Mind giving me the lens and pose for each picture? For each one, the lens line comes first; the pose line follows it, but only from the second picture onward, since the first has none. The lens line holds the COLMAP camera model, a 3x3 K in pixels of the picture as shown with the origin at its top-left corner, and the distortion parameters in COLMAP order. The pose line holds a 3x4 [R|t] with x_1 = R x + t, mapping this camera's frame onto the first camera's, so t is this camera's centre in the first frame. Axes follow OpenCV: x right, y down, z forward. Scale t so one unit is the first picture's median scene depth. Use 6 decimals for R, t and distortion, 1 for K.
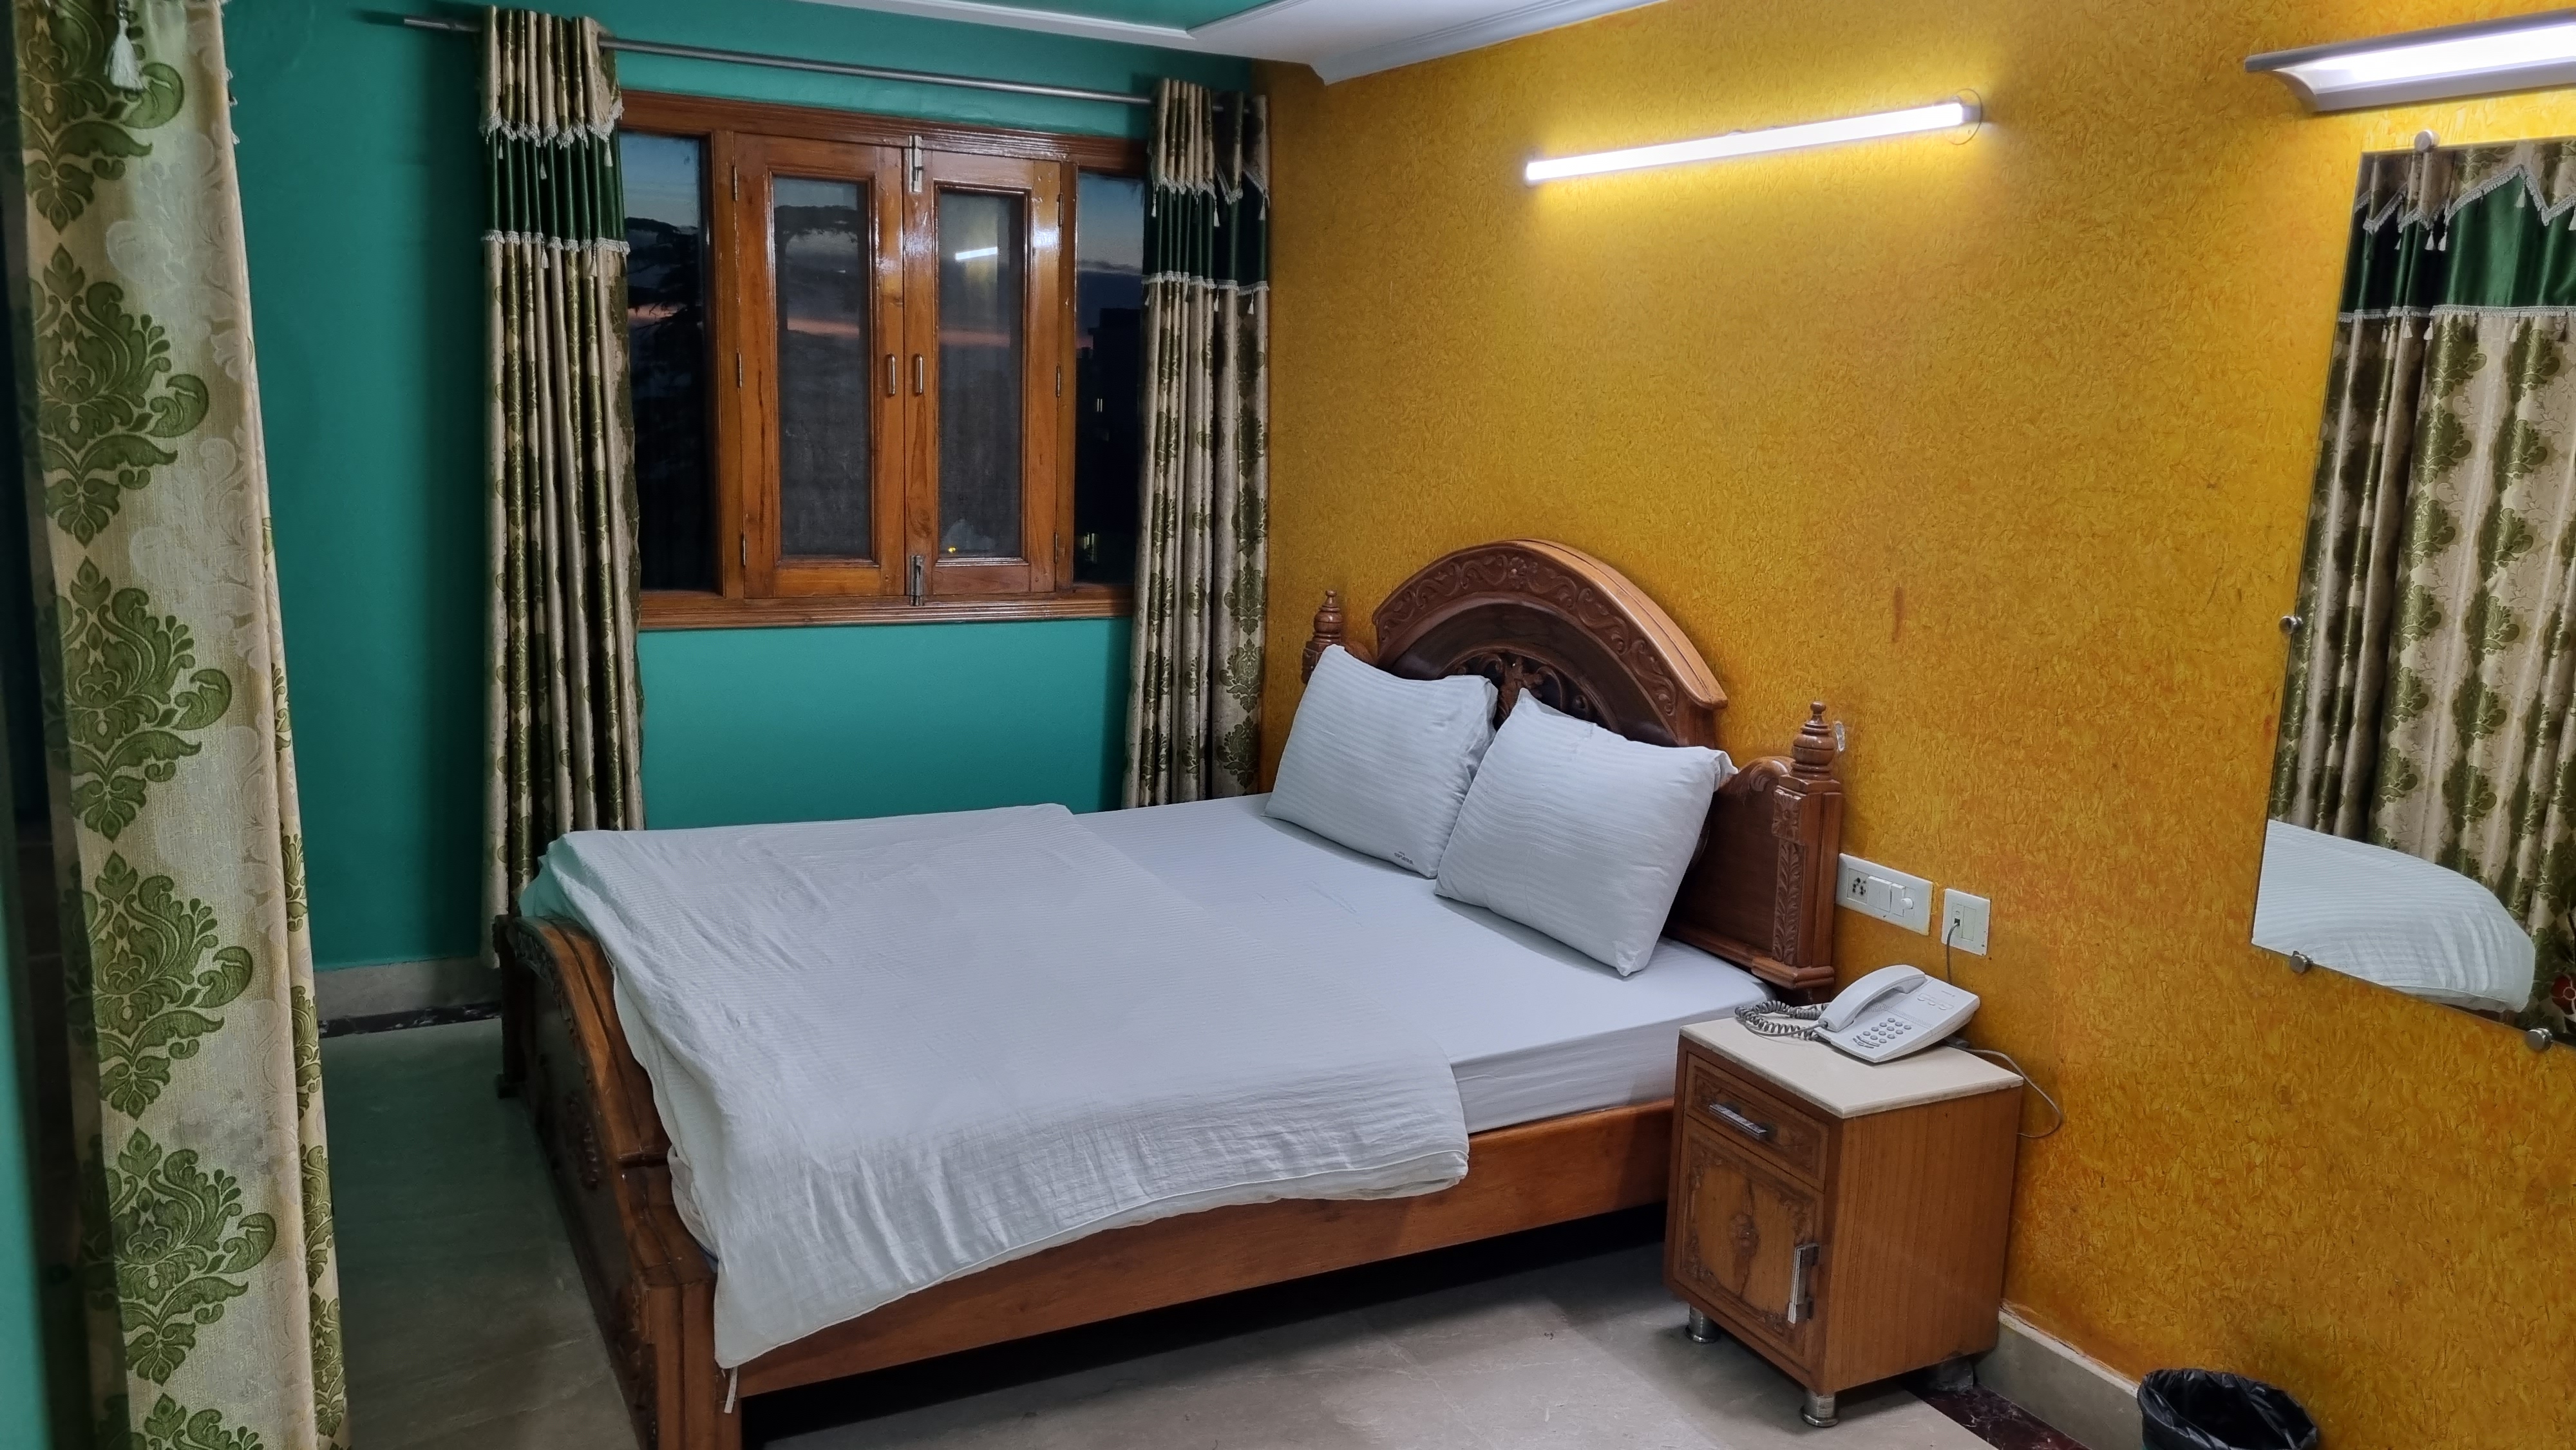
lens RADIAL K [[1895.2, 0, 1282.8], [0, 1895.2, 732.3], [0, 0, 1]] dist [0.009874, 0.000346]
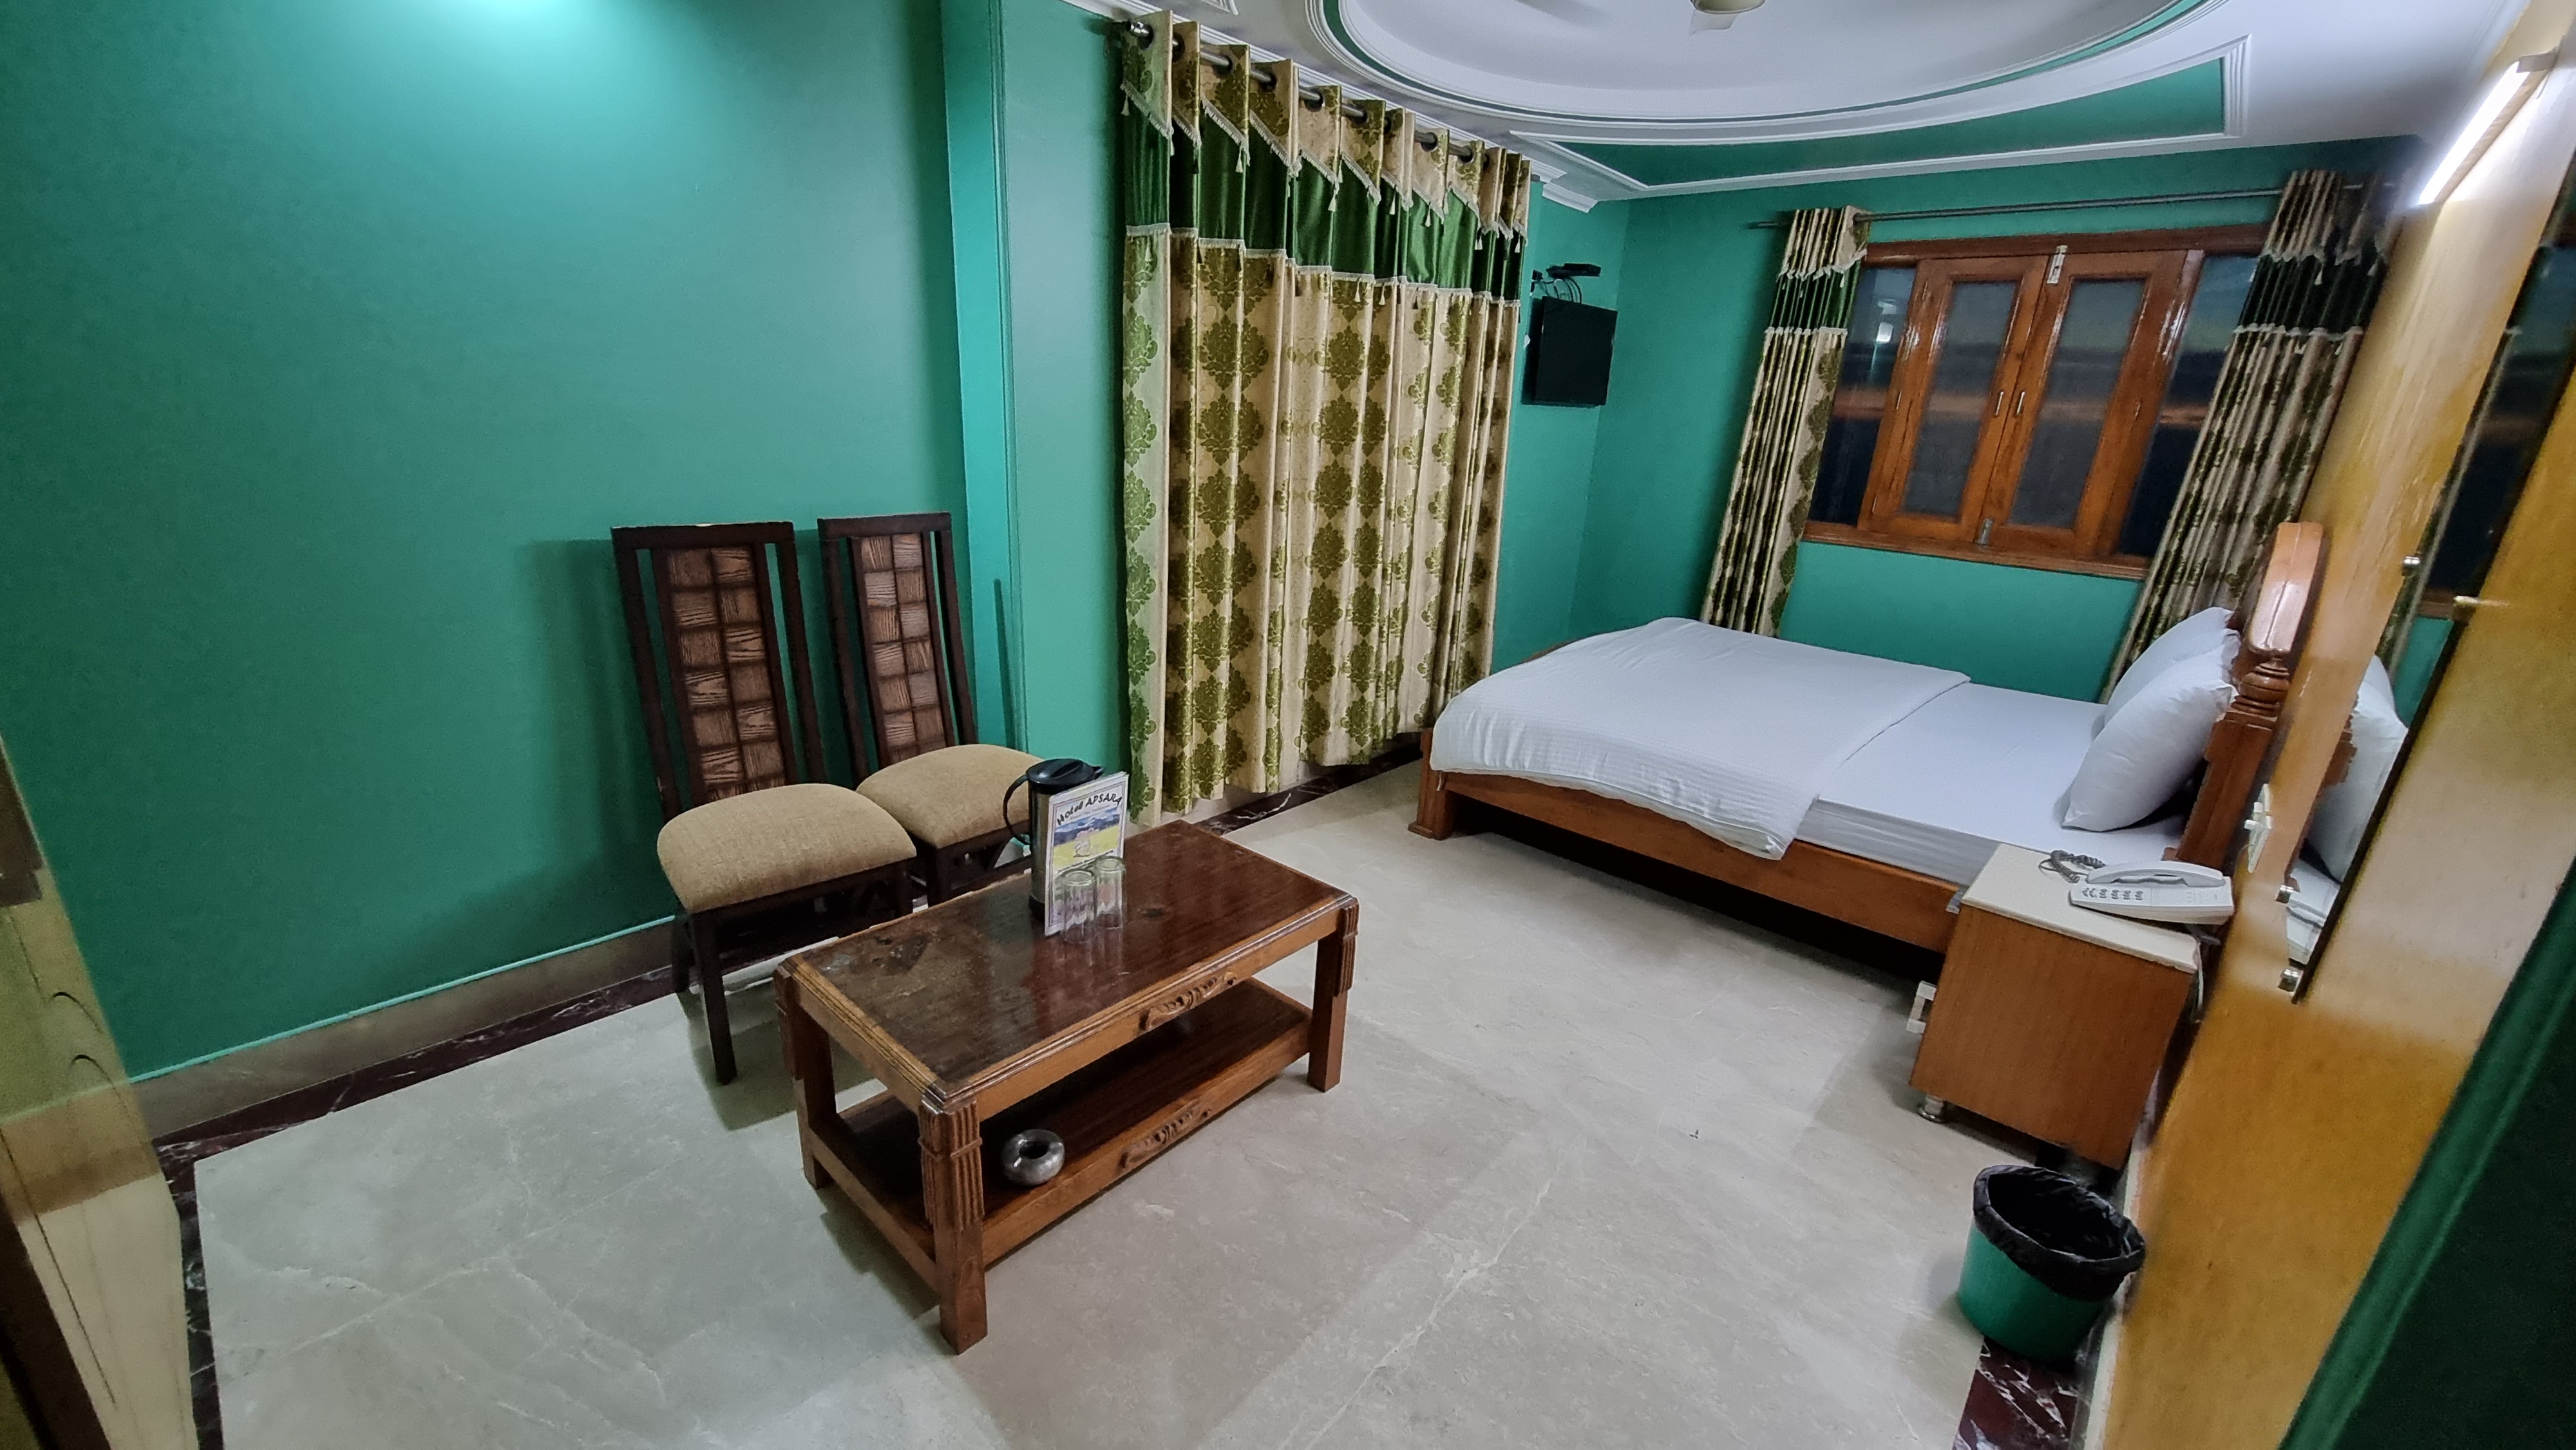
lens RADIAL K [[1014.5, 0, 1278.9], [0, 1014.5, 729.3], [0, 0, 1]] dist [-0.001674, -0.000355]
pose [[0.341651, 0.280349, -0.897039, 0.475099], [-0.205854, 0.953618, 0.219629, 0.013324], [0.917005, 0.109622, 0.383516, 0.152205]]
